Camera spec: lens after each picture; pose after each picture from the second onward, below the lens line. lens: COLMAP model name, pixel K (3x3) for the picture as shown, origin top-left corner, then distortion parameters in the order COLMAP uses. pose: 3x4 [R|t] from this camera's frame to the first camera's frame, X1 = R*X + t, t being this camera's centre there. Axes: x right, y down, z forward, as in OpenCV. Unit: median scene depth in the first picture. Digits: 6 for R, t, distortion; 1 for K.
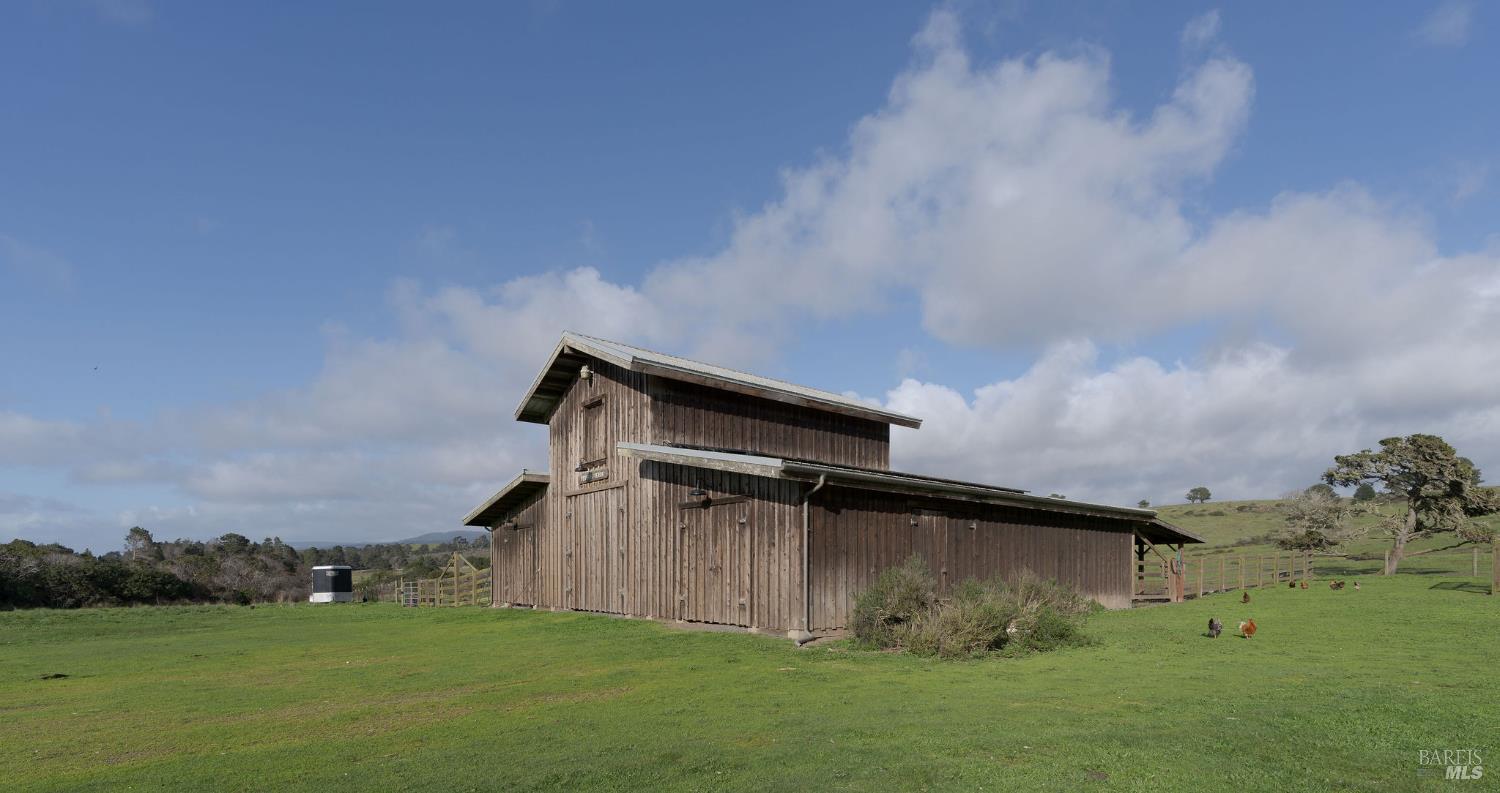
lens RADIAL K [[695.5, 0, 750.0], [0, 695.5, 396.5], [0, 0, 1]] dist [-0.000615, -0.000195]
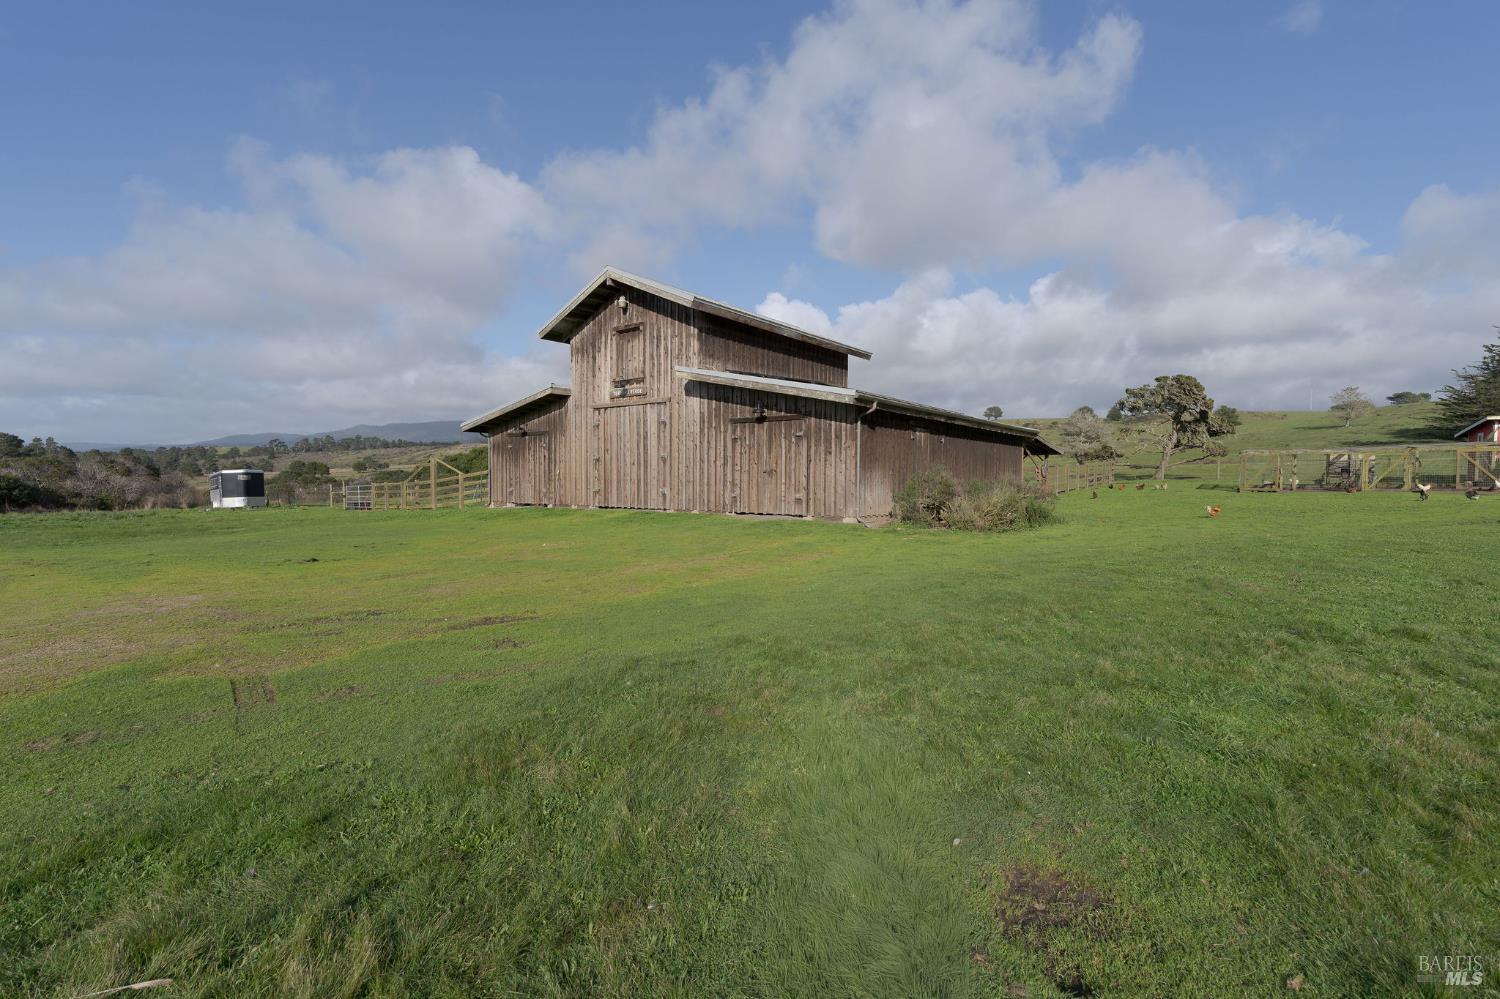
lens RADIAL K [[732.2, 0, 750.0], [0, 732.2, 499.5], [0, 0, 1]] dist [-0.003429, -0.000591]
pose [[0.962583, -0.007346, 0.270889, -0.333314], [-0.066405, 0.962761, 0.262072, -0.035943], [-0.262727, -0.270254, 0.926249, -0.172383]]
